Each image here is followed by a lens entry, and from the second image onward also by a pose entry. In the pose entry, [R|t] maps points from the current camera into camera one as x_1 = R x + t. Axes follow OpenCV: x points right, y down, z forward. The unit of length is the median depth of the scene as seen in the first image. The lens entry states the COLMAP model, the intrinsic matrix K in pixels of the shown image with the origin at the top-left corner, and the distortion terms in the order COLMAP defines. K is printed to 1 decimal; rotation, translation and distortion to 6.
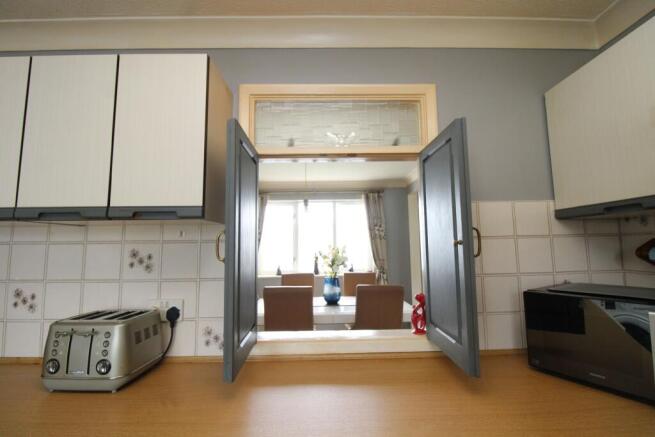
lens RADIAL K [[301.6, 0, 328.5], [0, 301.6, 214.8], [0, 0, 1]] dist [-0.016854, -0.000368]
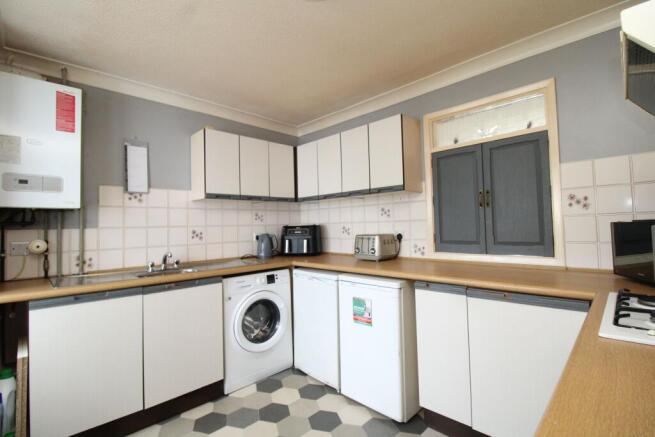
lens RADIAL K [[301.6, 0, 327.7], [0, 301.6, 213.5], [0, 0, 1]] dist [-0.016854, -0.000368]
pose [[0.689829, -0.032294, -0.723251, 0.683770], [0.089862, 0.995099, 0.041277, 0.035188], [0.718373, -0.093467, 0.689350, -0.826920]]
